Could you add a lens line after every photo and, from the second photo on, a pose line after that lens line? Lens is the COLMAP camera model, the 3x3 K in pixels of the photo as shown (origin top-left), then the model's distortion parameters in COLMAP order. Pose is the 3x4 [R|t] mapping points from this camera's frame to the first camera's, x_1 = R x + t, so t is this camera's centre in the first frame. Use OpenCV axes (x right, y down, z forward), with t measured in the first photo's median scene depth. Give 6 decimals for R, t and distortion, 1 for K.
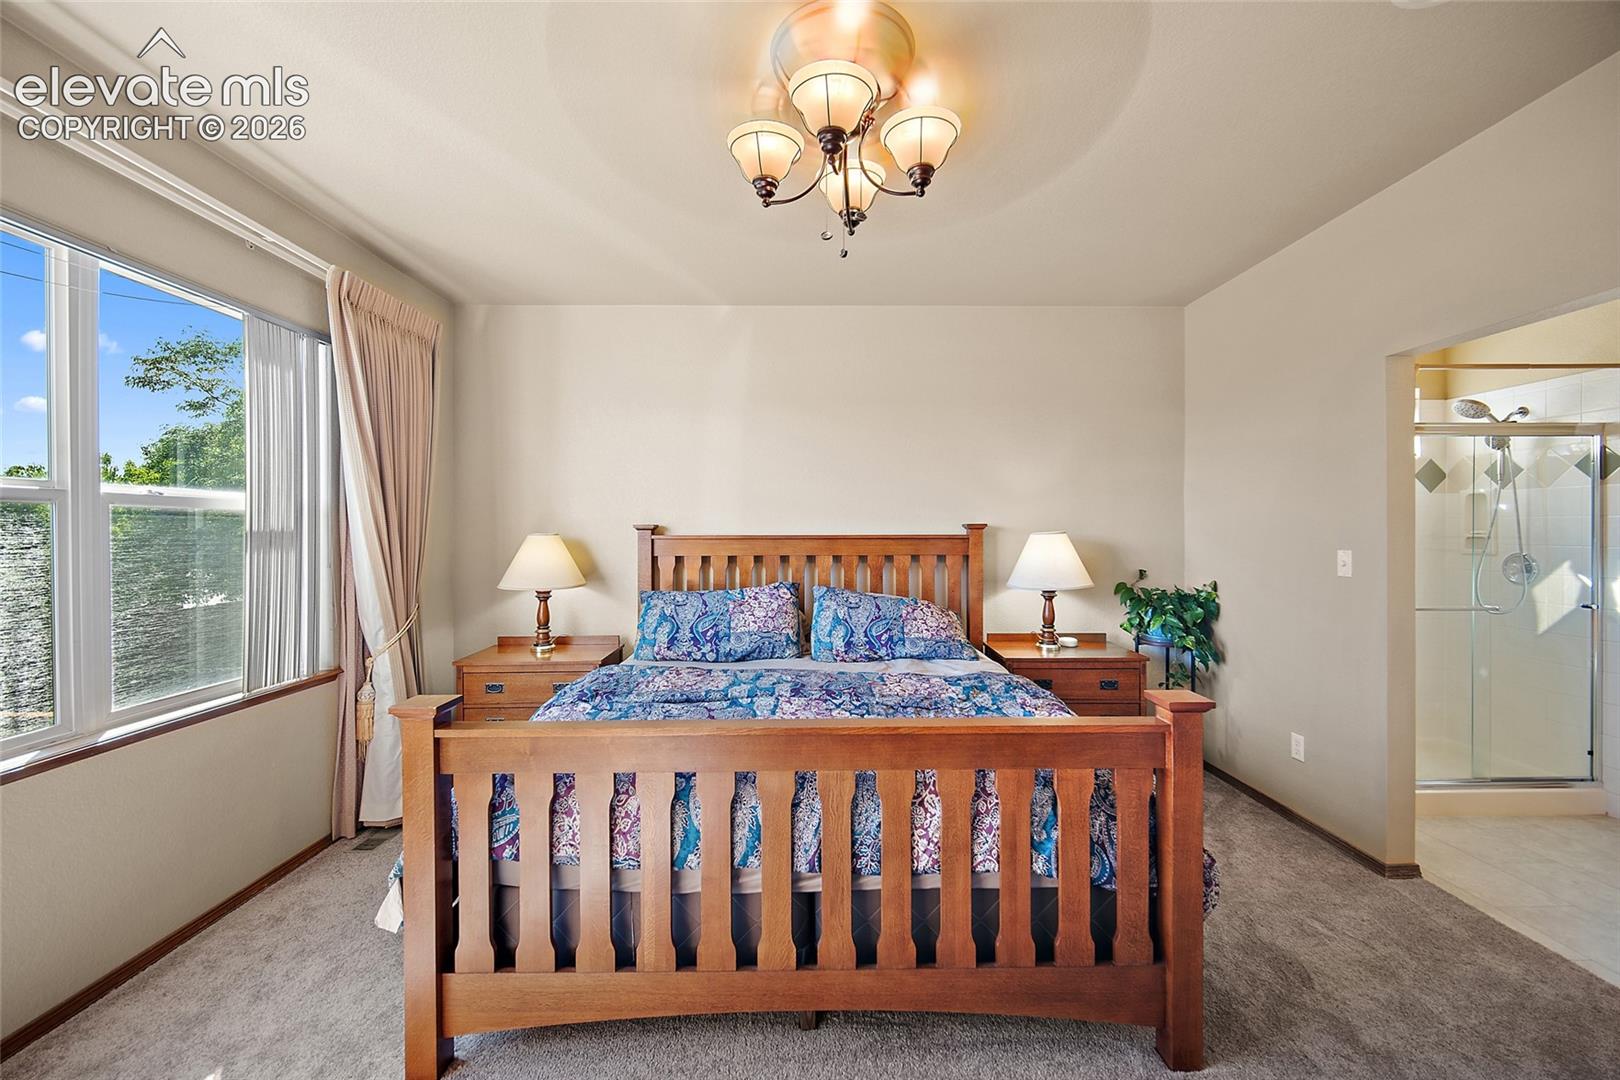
lens RADIAL K [[634.9, 0, 810.0], [0, 634.9, 532.9], [0, 0, 1]] dist [0.002706, -0.000361]
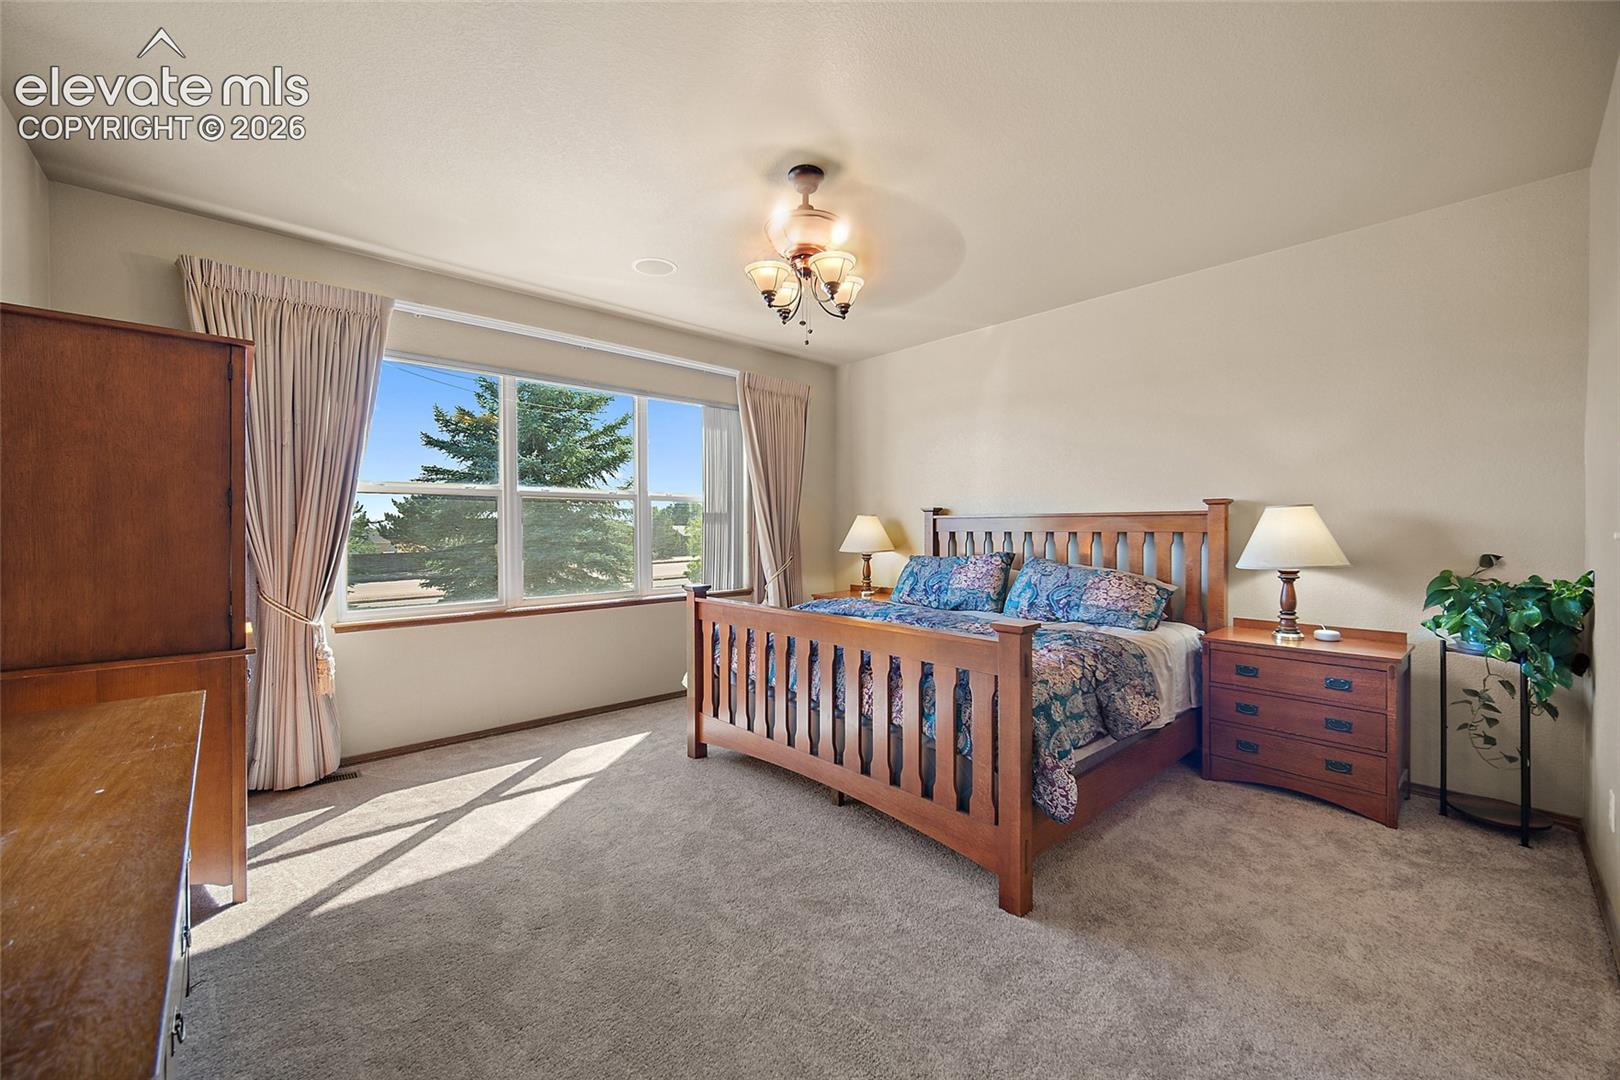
lens RADIAL K [[634.9, 0, 813.1], [0, 634.9, 531.9], [0, 0, 1]] dist [0.002706, -0.000361]
pose [[0.669144, 0.005342, -0.743114, 0.608767], [-0.002385, 0.999984, 0.005041, 0.034139], [0.743129, -0.001601, 0.669146, -0.072677]]
